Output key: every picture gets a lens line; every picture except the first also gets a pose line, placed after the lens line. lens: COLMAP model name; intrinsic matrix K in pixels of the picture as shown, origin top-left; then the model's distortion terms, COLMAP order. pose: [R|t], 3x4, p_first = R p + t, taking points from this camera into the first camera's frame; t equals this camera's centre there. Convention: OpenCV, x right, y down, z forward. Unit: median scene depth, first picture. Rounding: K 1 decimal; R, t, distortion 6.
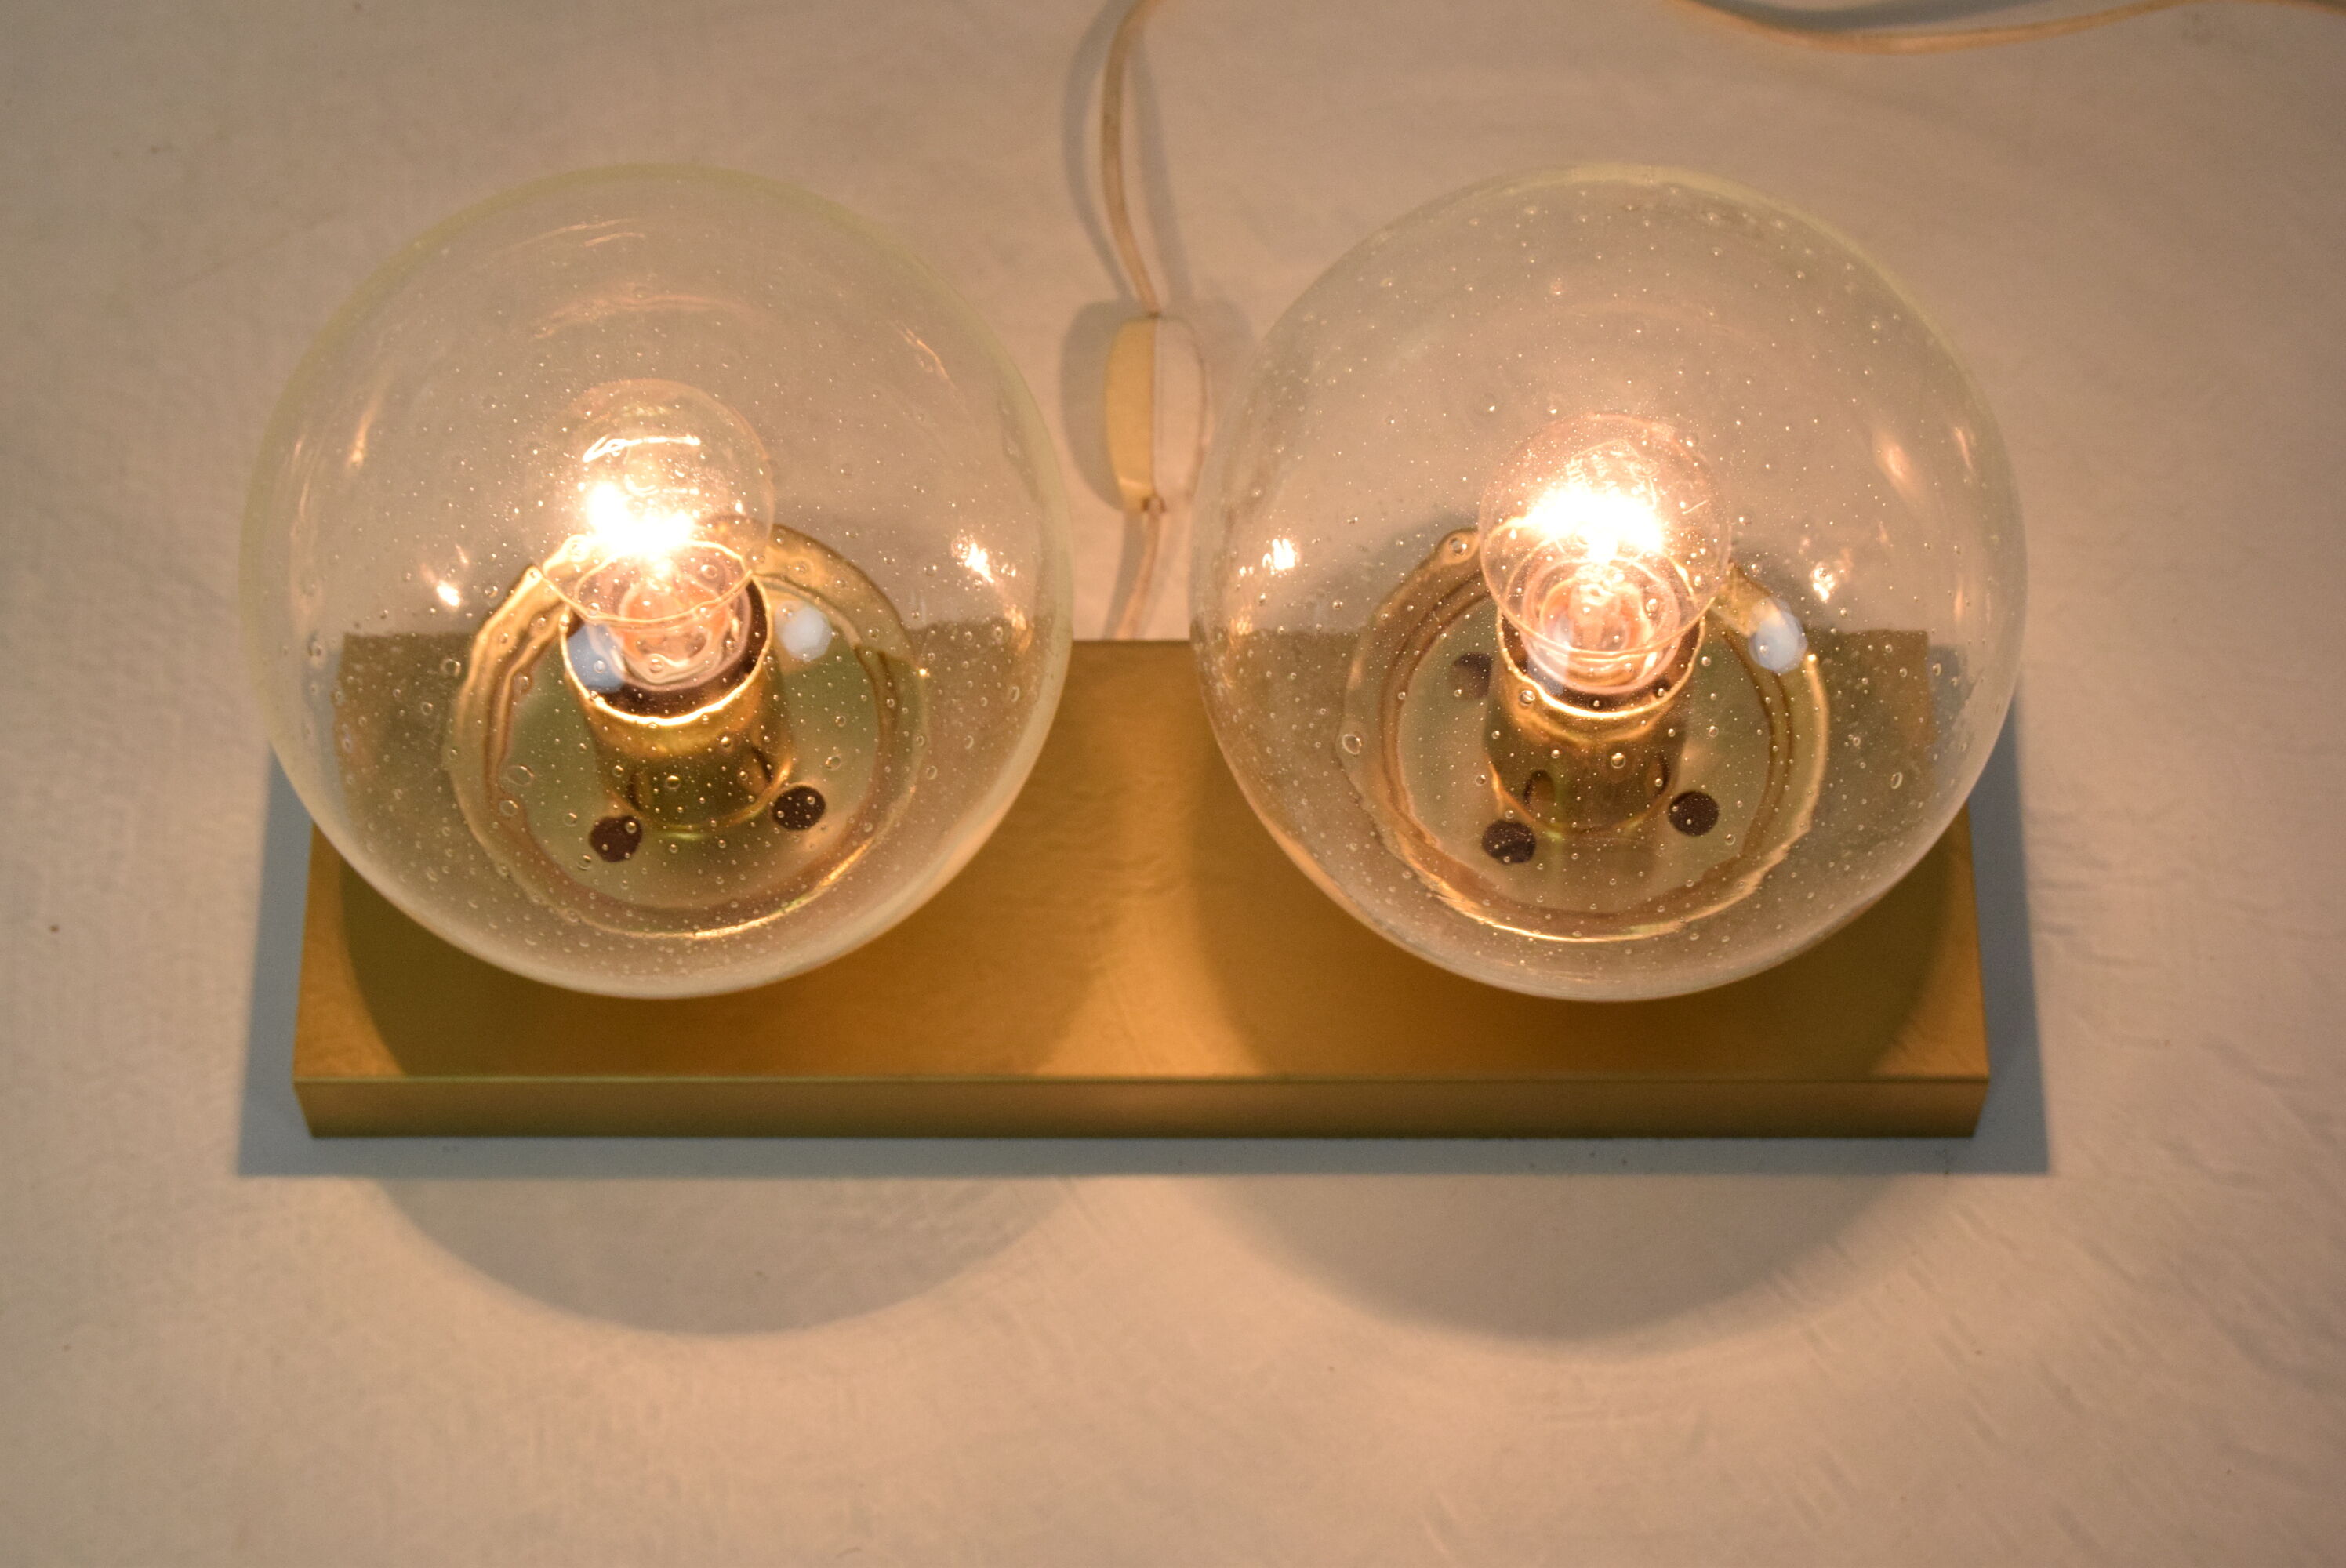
lens RADIAL K [[5531.6, 0, 1173.0], [0, 5531.6, 784.0], [0, 0, 1]] dist [0.030298, -0.504912]
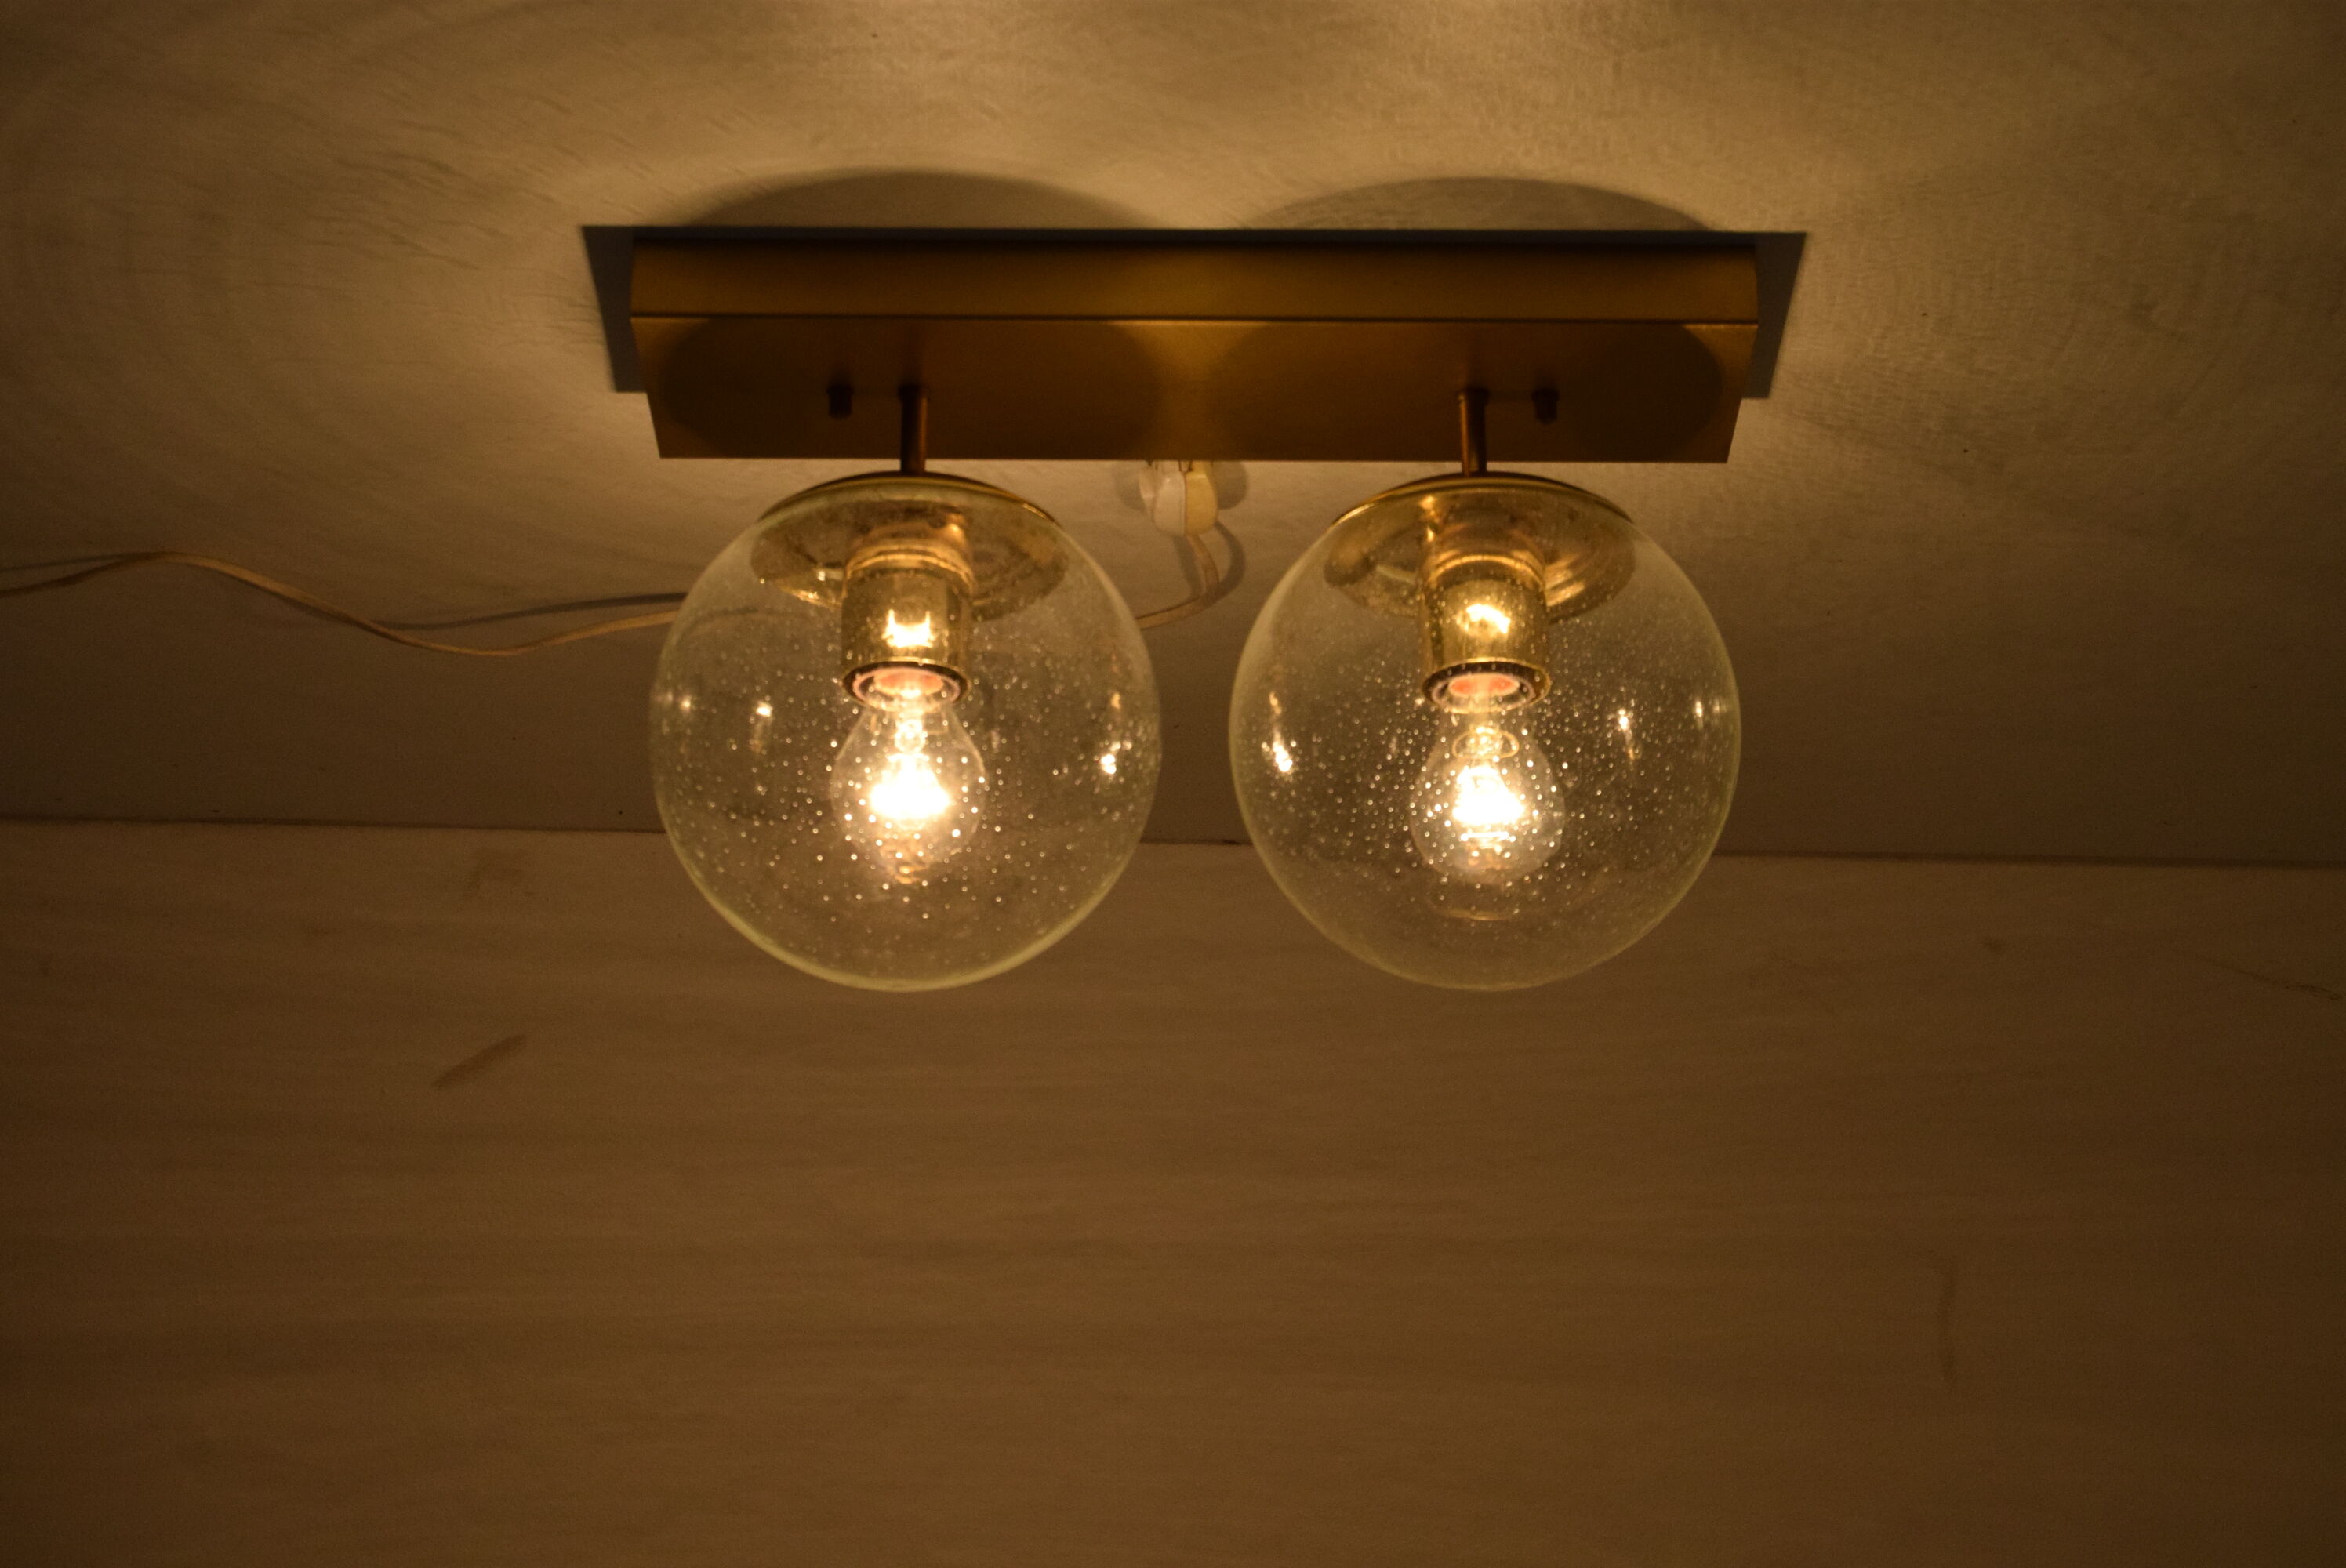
lens RADIAL K [[5531.6, 0, 1173.0], [0, 5531.6, 784.0], [0, 0, 1]] dist [0.030298, -0.504912]
pose [[-0.999934, -0.011232, 0.002602, -0.005364], [0.006607, -0.743174, -0.669066, 0.956650], [0.009449, -0.669004, 0.743199, -0.199514]]
